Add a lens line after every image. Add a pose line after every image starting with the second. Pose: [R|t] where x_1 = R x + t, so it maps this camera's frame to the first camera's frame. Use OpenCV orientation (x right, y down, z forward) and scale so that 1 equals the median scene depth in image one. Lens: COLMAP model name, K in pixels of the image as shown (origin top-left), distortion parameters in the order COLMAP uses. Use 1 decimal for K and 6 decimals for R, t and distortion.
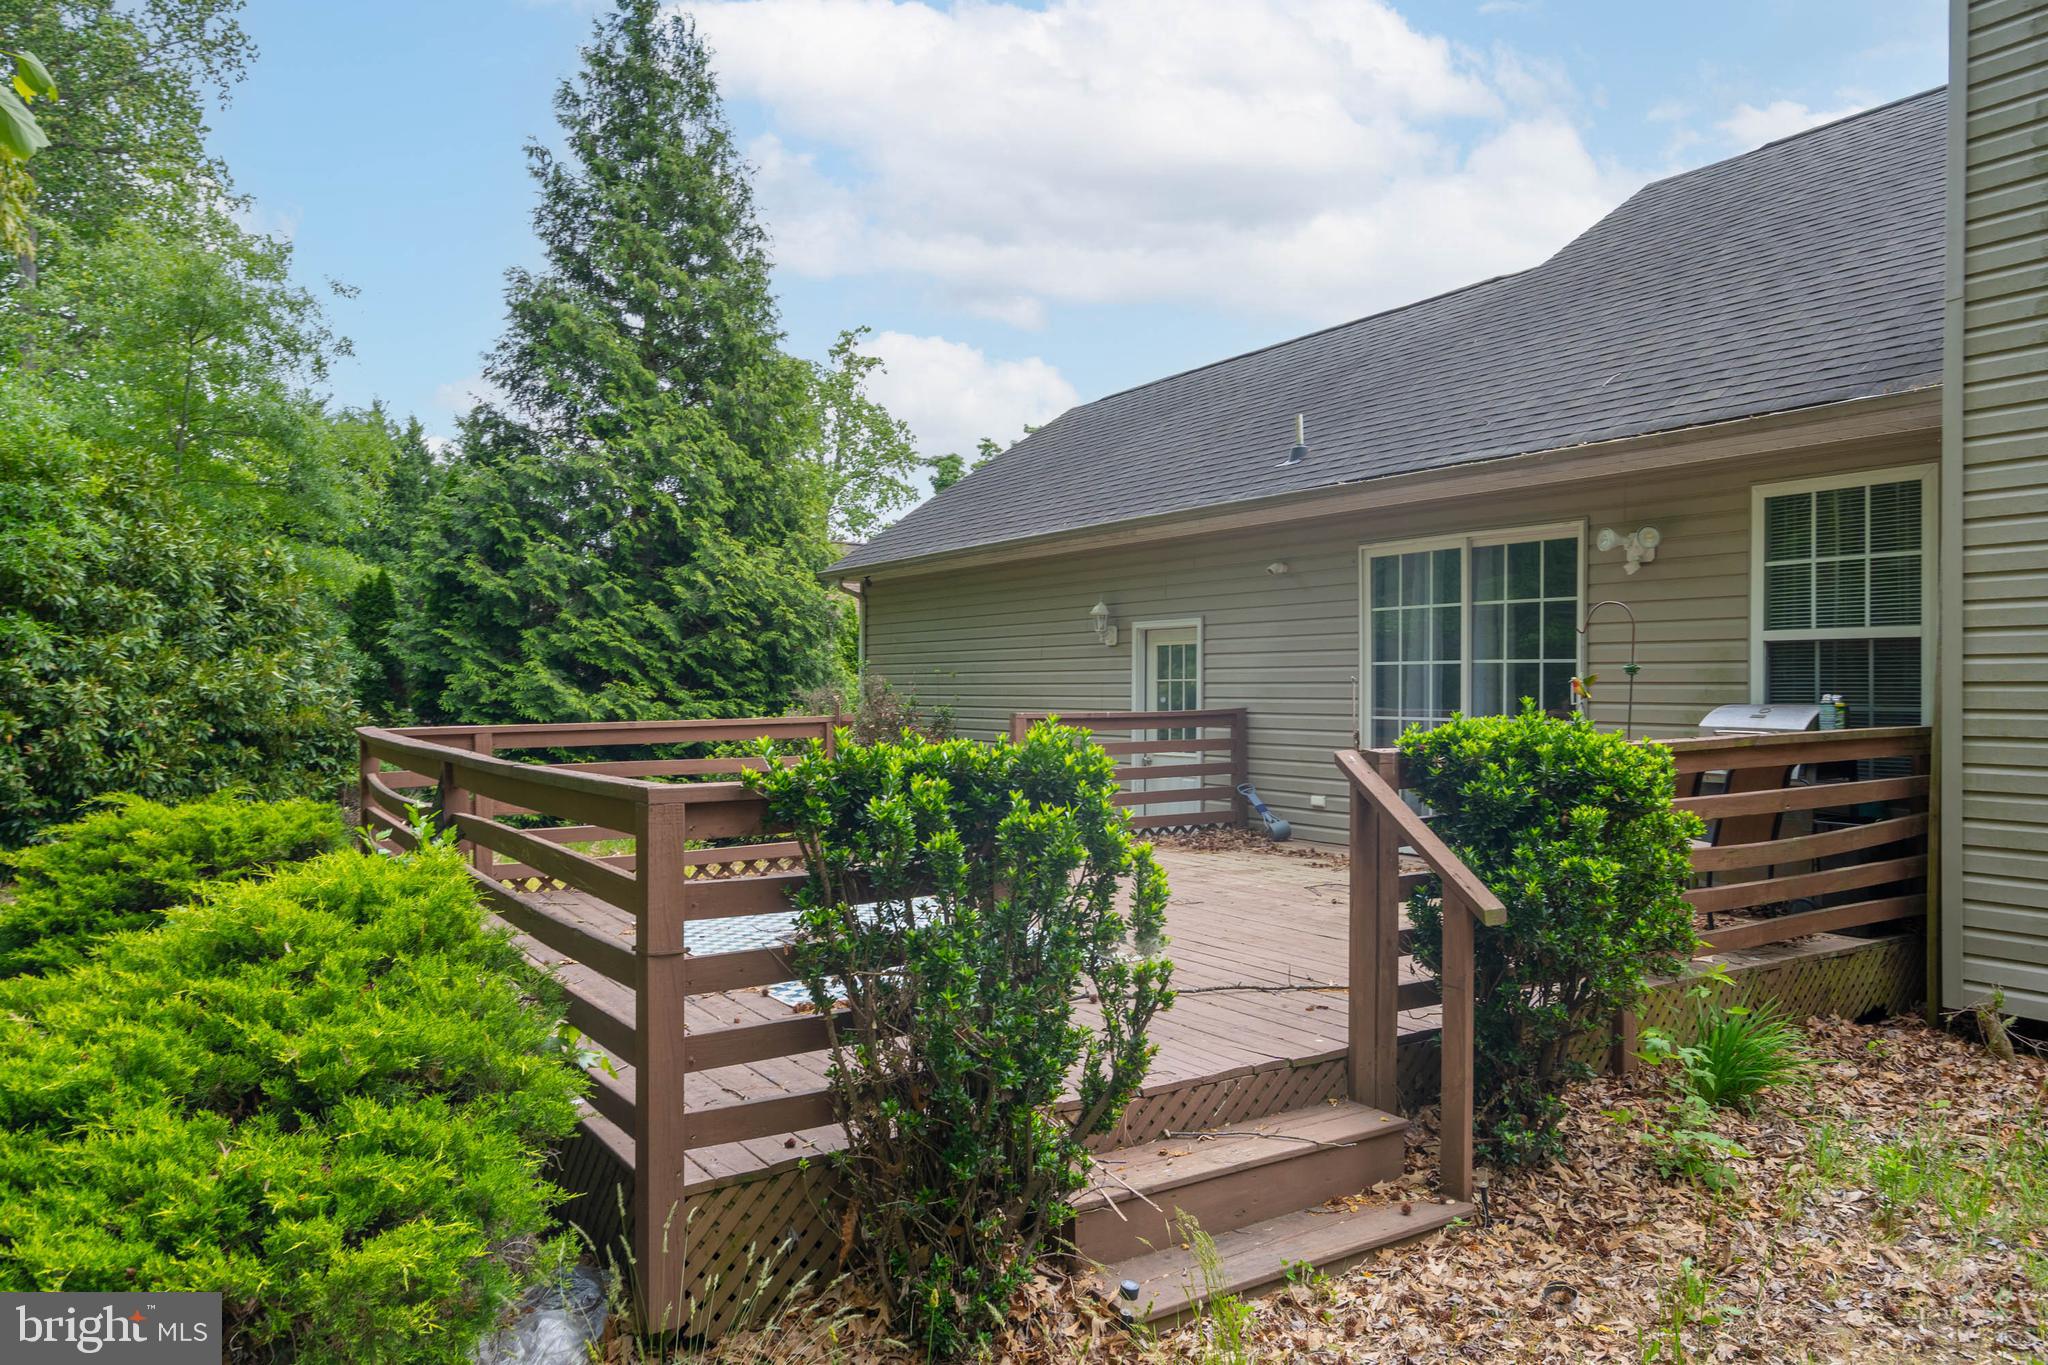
lens RADIAL K [[1389.6, 0, 1020.5], [0, 1389.6, 686.0], [0, 0, 1]] dist [0.008638, 0.001569]
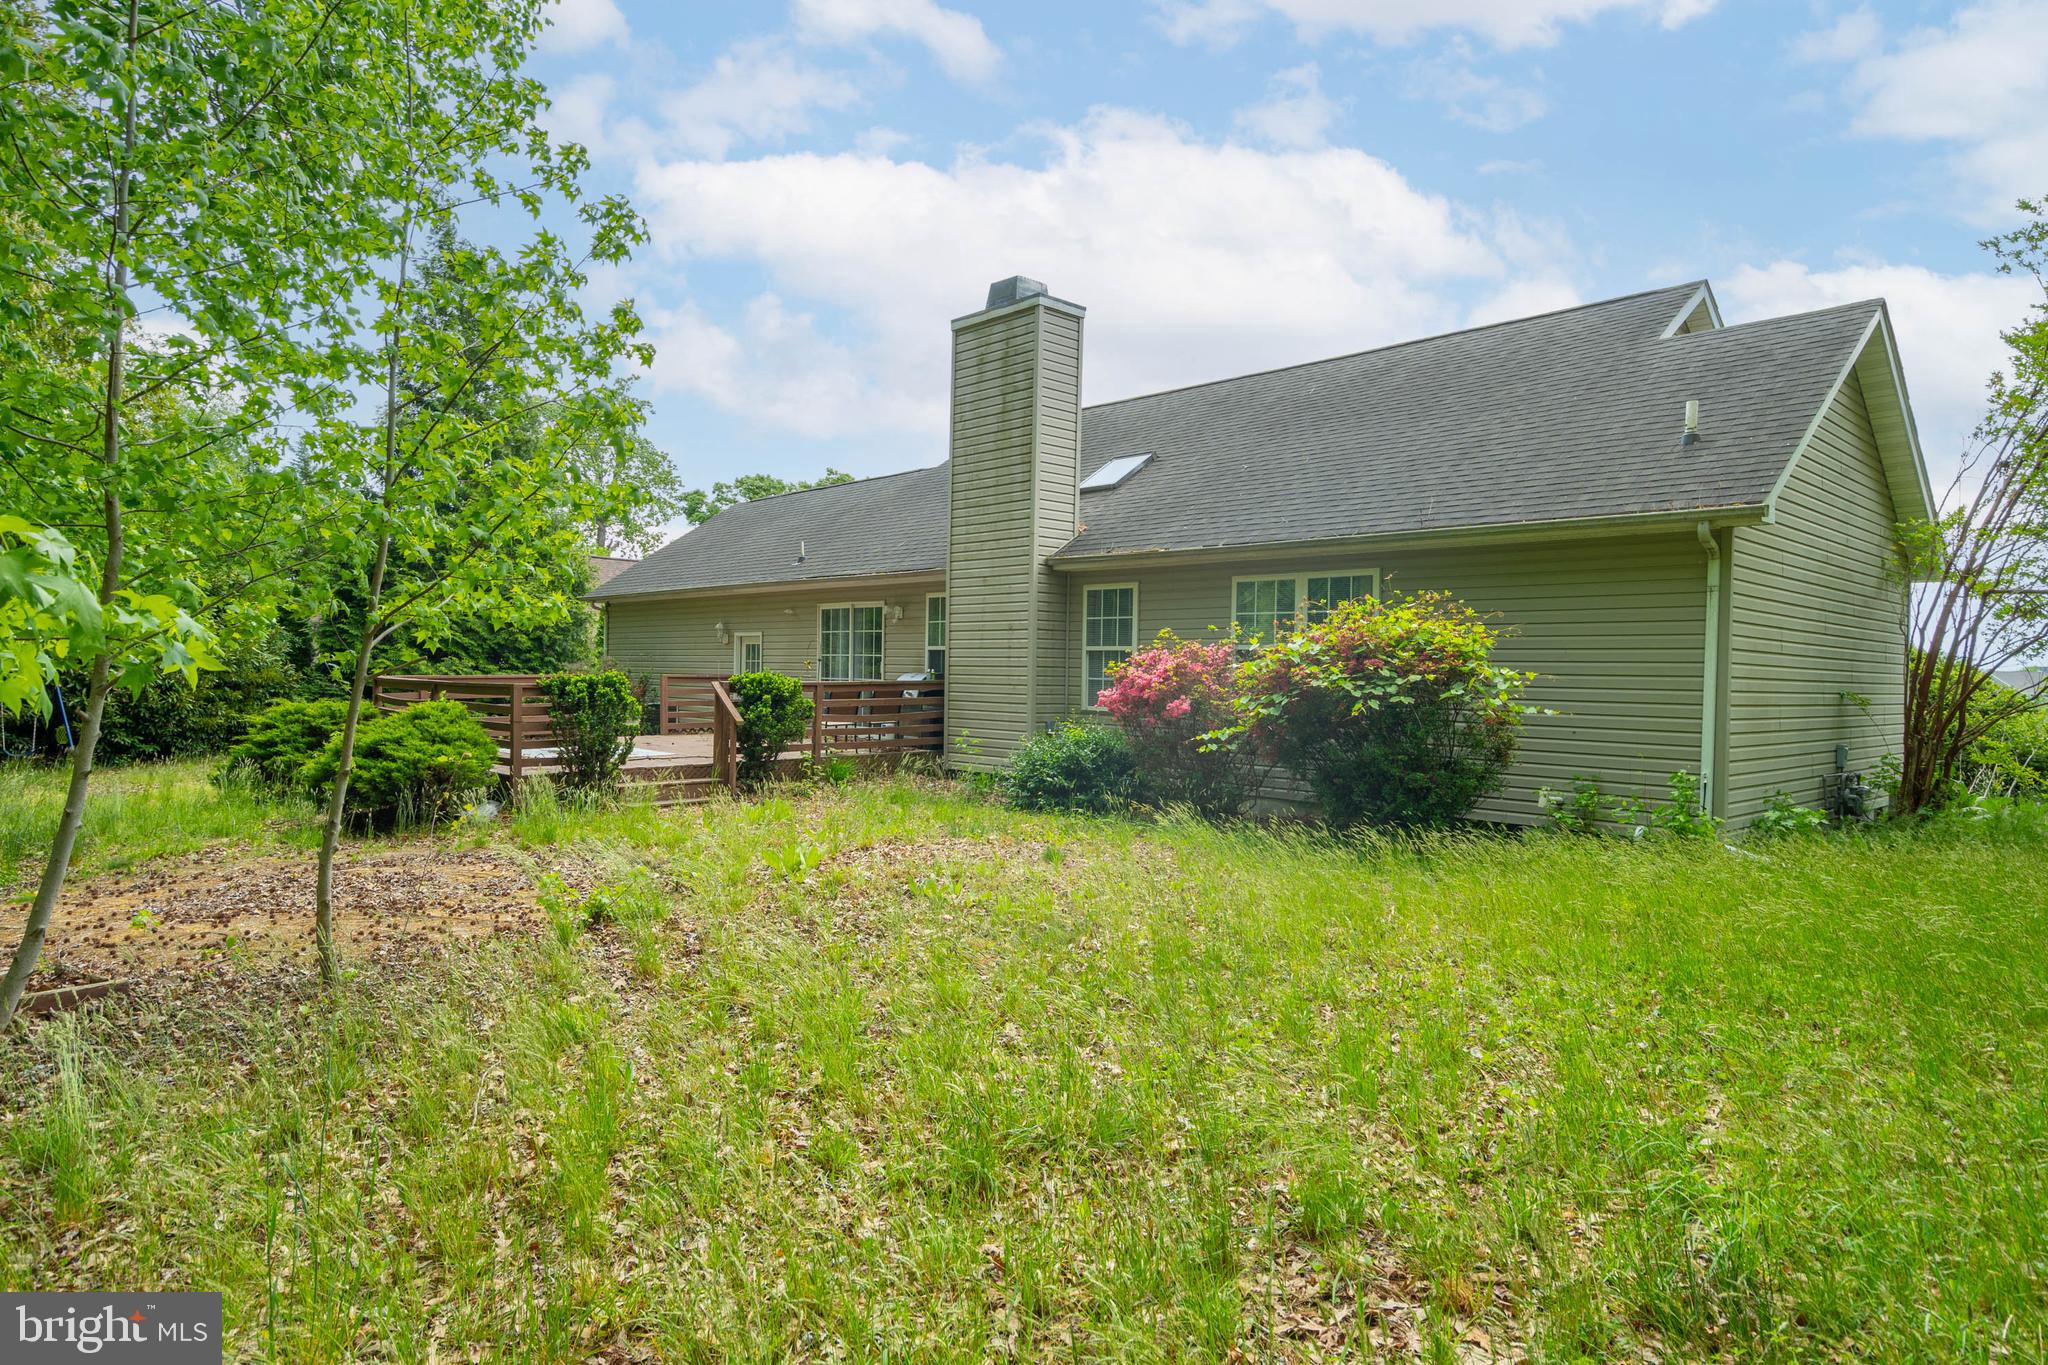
lens RADIAL K [[1218.5, 0, 1019.2], [0, 1218.5, 684.1], [0, 0, 1]] dist [-0.001683, -0.000111]
pose [[0.983024, 0.012112, 0.183077, 0.188130], [-0.014679, 0.999812, 0.012672, 0.001452], [-0.182889, -0.015145, 0.983017, -0.968037]]
